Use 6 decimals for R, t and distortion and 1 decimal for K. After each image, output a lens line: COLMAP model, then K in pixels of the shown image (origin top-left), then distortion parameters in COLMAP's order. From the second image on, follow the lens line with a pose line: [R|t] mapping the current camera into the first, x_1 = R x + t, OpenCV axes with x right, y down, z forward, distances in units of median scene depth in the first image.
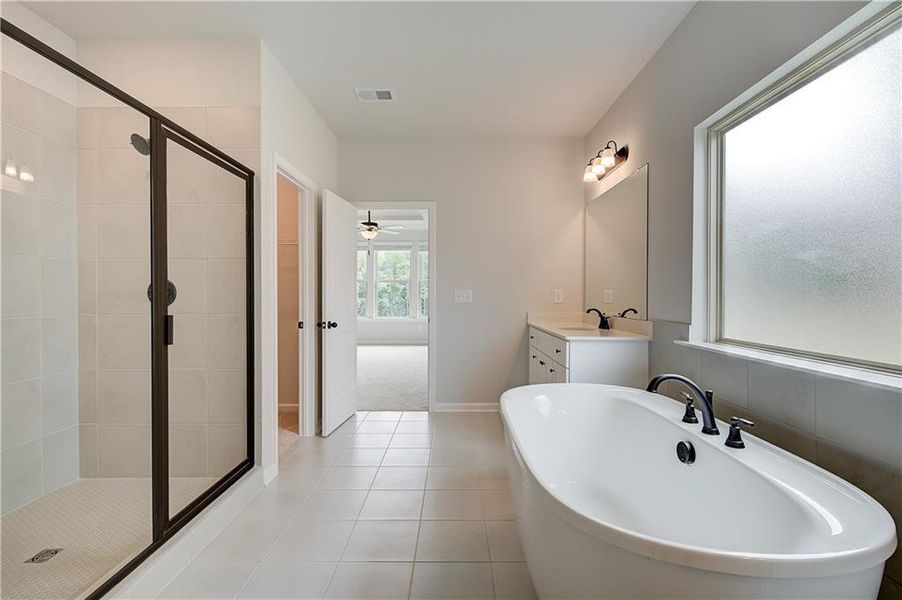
lens RADIAL K [[410.0, 0, 451.0], [0, 410.0, 300.0], [0, 0, 1]] dist [0.000519, 0.000107]
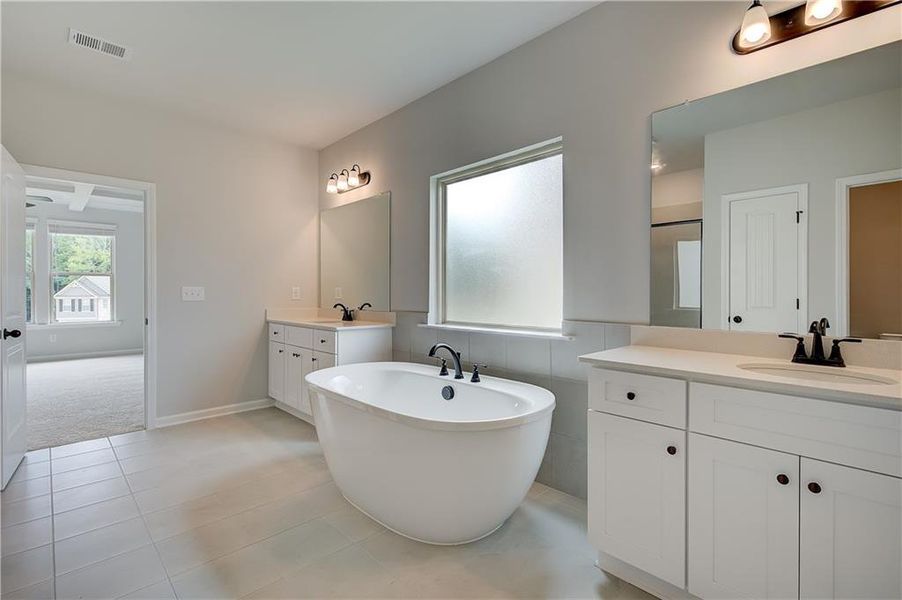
lens RADIAL K [[410.0, 0, 451.0], [0, 410.0, 300.0], [0, 0, 1]] dist [0.000519, 0.000107]
pose [[0.714594, -0.014169, 0.699396, -0.260820], [0.009259, 0.999899, 0.010797, 0.000839], [-0.699479, -0.001239, 0.714652, -0.061657]]
